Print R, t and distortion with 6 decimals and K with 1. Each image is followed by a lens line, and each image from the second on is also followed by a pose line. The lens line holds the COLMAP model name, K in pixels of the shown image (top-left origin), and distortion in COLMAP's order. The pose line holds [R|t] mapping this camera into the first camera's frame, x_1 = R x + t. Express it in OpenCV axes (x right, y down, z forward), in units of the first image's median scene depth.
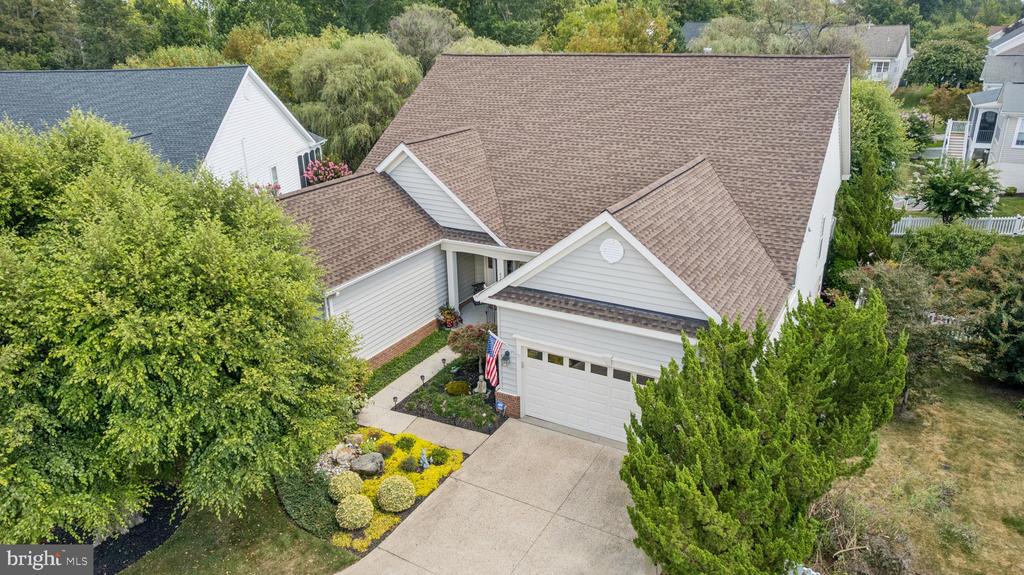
lens RADIAL K [[677.7, 0, 535.9], [0, 677.7, 285.9], [0, 0, 1]] dist [0.001194, 0.001282]
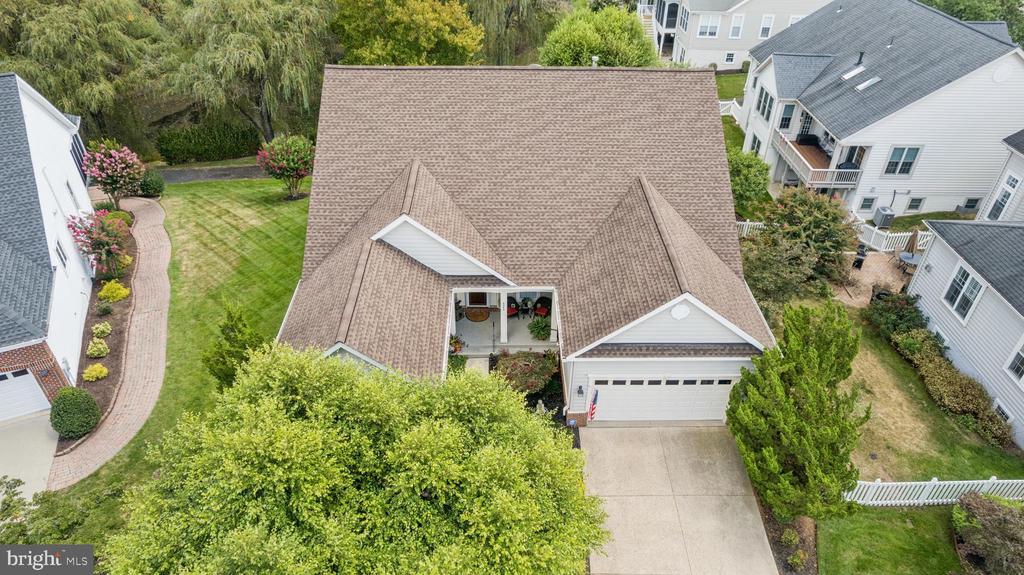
lens RADIAL K [[651.2, 0, 512.0], [0, 651.2, 287.5], [0, 0, 1]] dist [-0.017503, 0.000611]
pose [[0.869619, -0.272188, 0.411918, -0.485600], [0.151985, 0.941376, 0.301183, -0.372796], [-0.469748, -0.199309, 0.860007, 0.032140]]
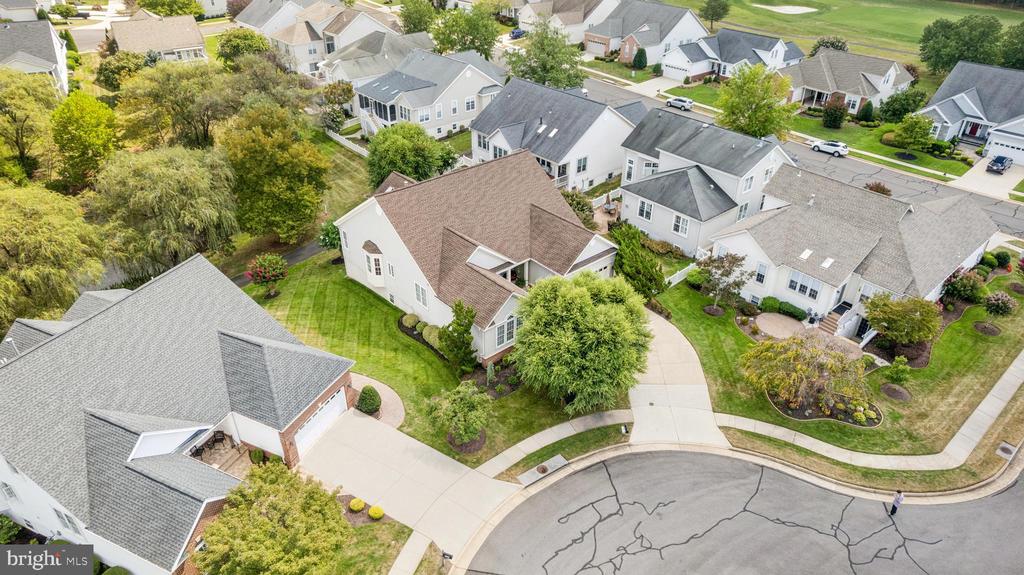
lens RADIAL K [[651.2, 0, 512.0], [0, 651.2, 287.5], [0, 0, 1]] dist [-0.017503, 0.000611]
pose [[0.352896, -0.485295, 0.799971, -2.010933], [0.324447, 0.865399, 0.381862, -0.894105], [-0.877610, 0.124791, 0.462848, -0.117097]]
